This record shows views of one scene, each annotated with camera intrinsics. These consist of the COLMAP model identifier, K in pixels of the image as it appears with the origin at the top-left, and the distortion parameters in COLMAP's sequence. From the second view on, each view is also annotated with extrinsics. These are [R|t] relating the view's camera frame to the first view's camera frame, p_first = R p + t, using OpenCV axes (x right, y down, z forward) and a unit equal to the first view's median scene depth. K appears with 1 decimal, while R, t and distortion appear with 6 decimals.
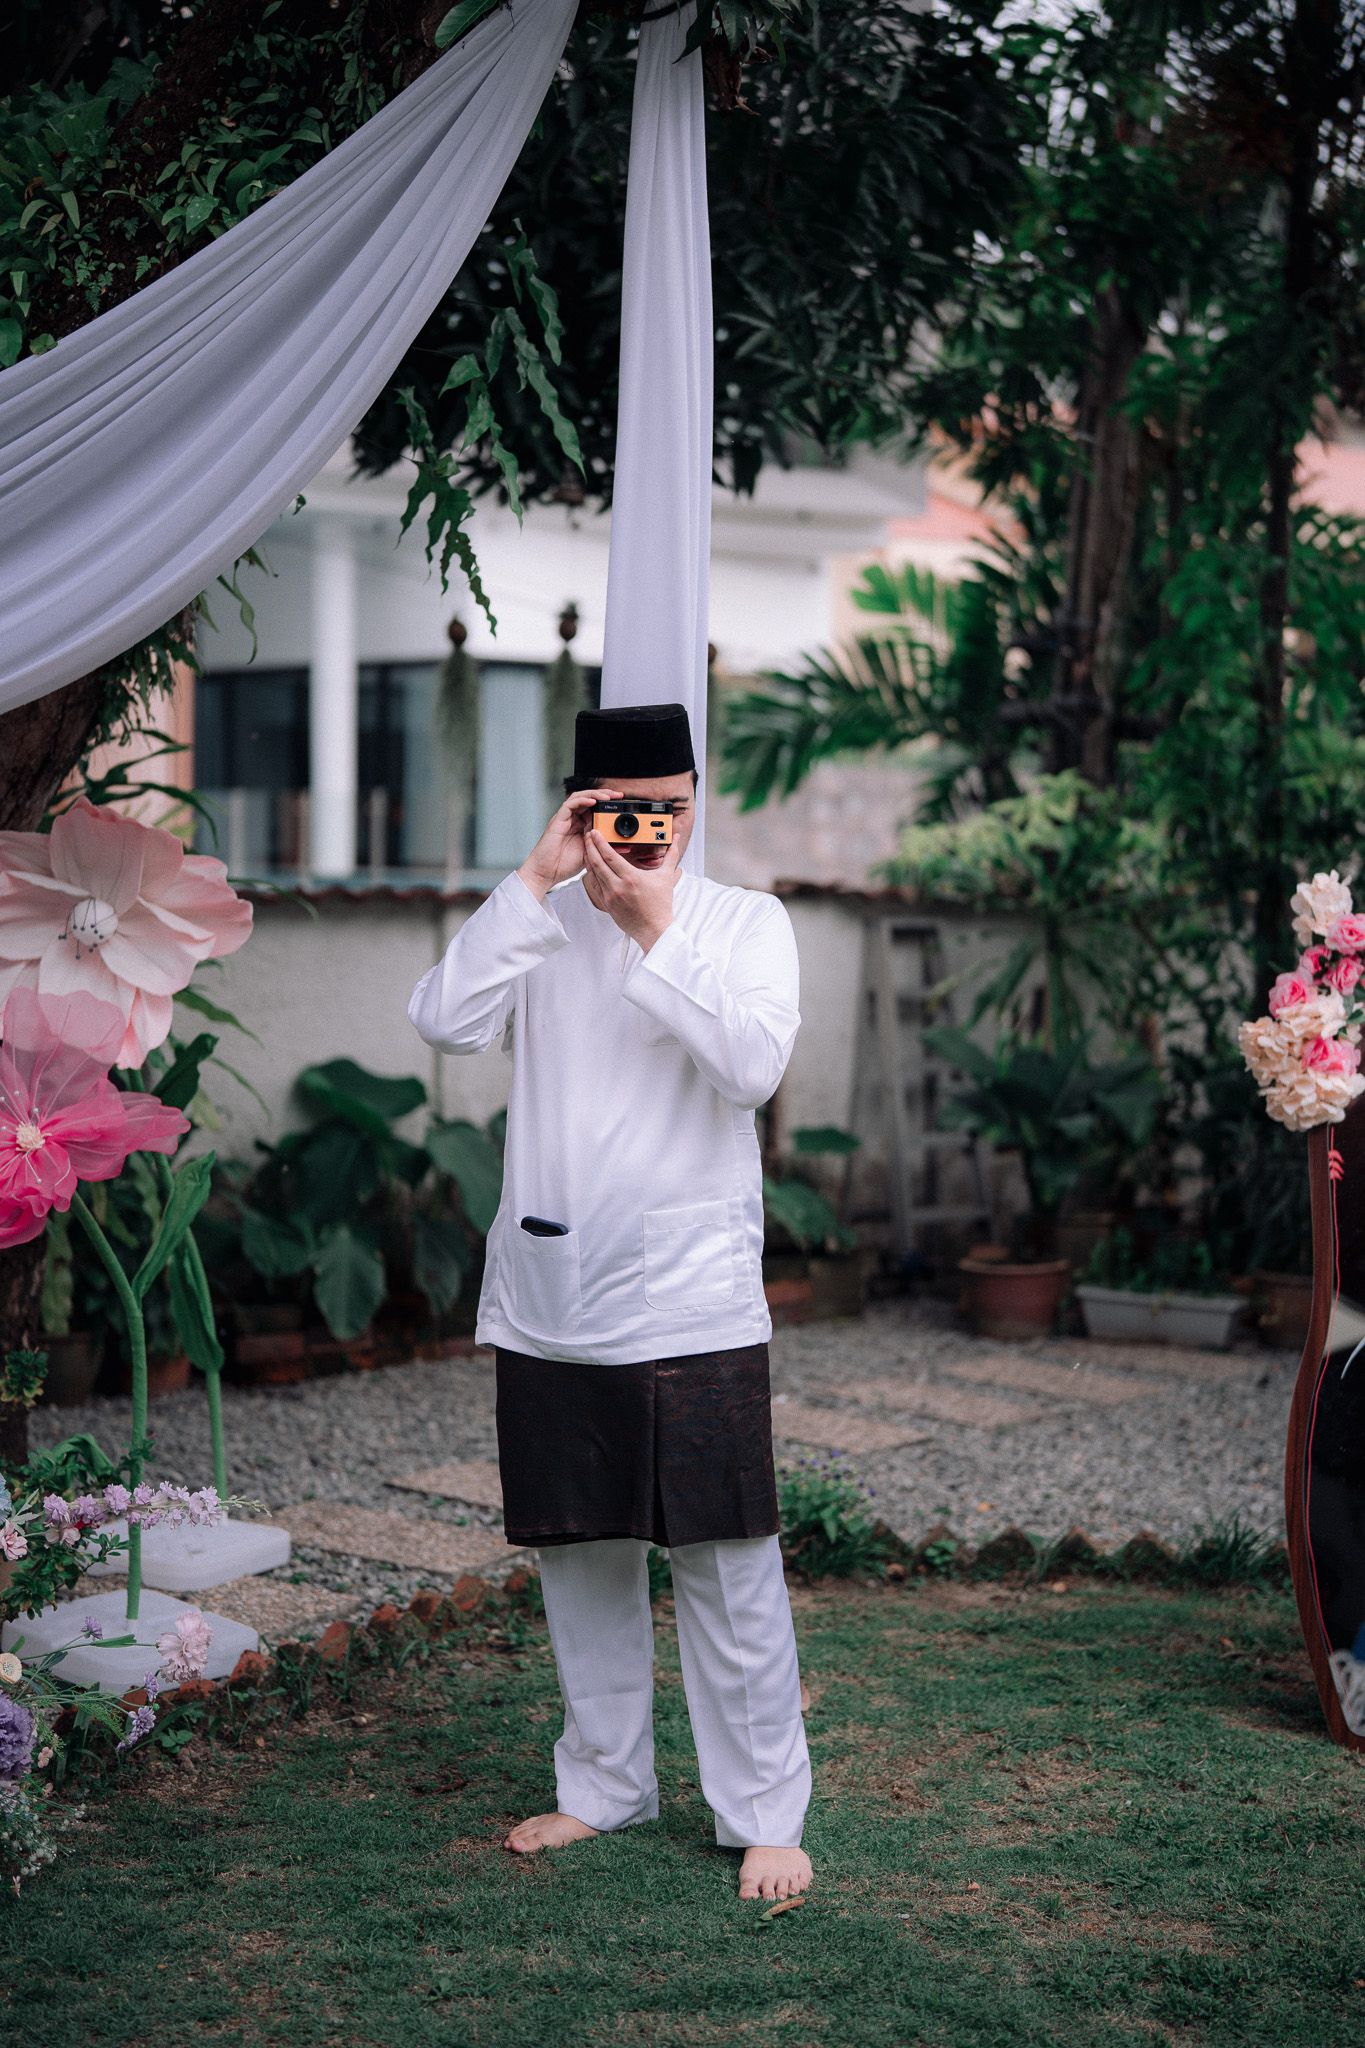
lens RADIAL K [[2793.2, 0, 679.6], [0, 2793.2, 1019.7], [0, 0, 1]] dist [0.007817, 0.051705]
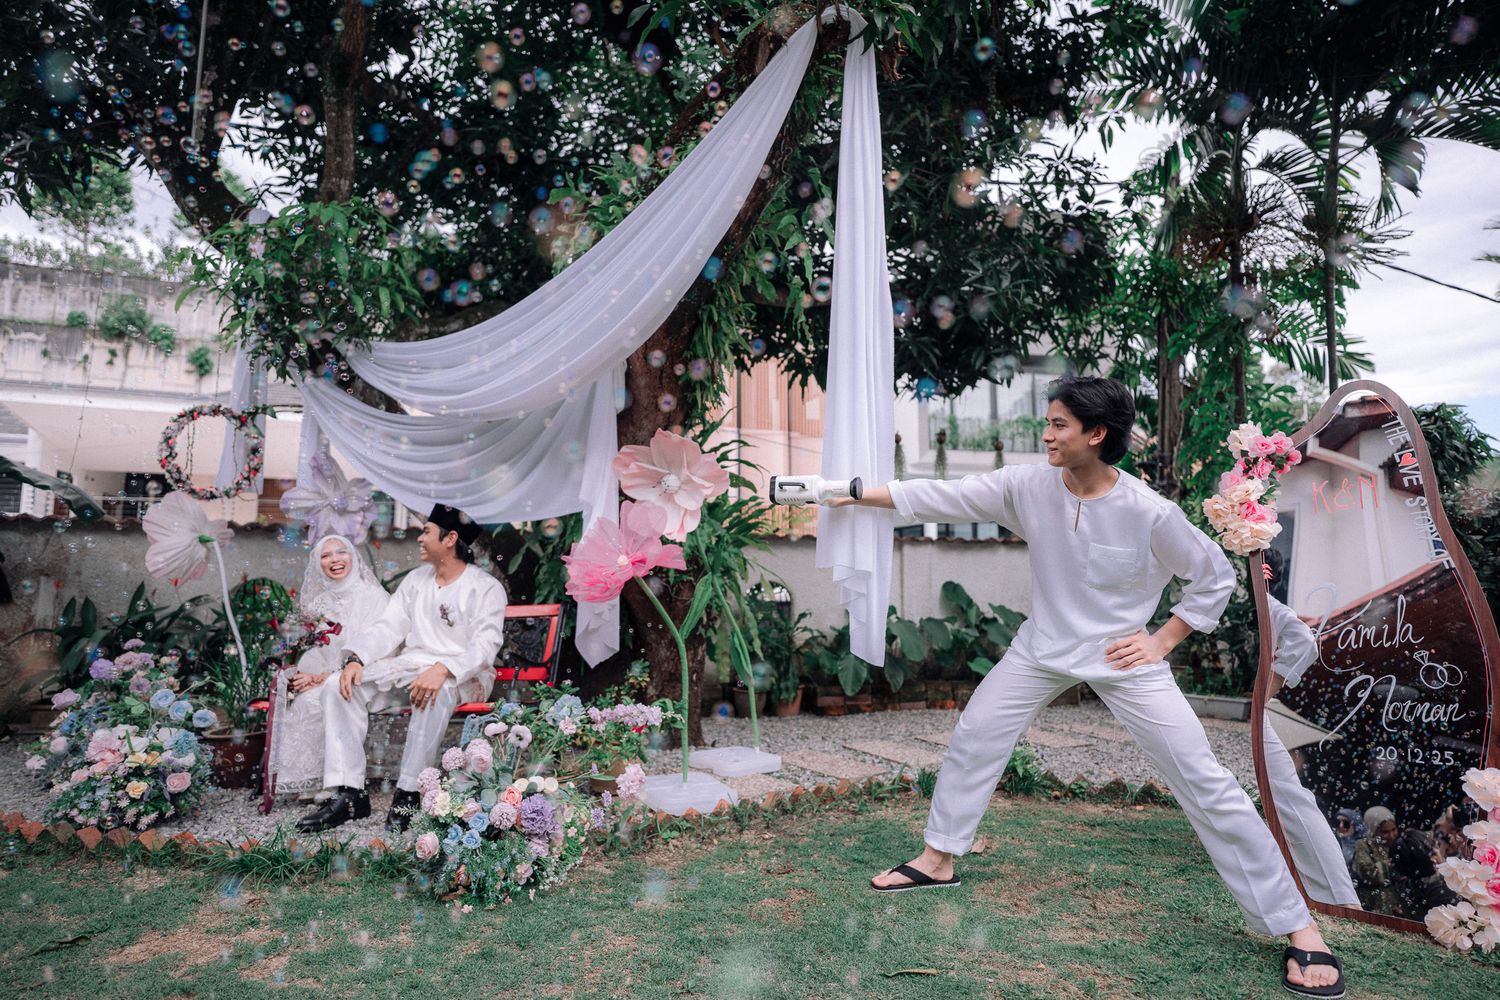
lens RADIAL K [[807.3, 0, 747.5], [0, 807.3, 495.6], [0, 0, 1]] dist [0.000953, 0.001253]
pose [[0.933463, -0.054376, -0.354529, 0.106203], [-0.010232, 0.984002, -0.177861, 0.102463], [0.358528, 0.169654, 0.917973, 0.377425]]
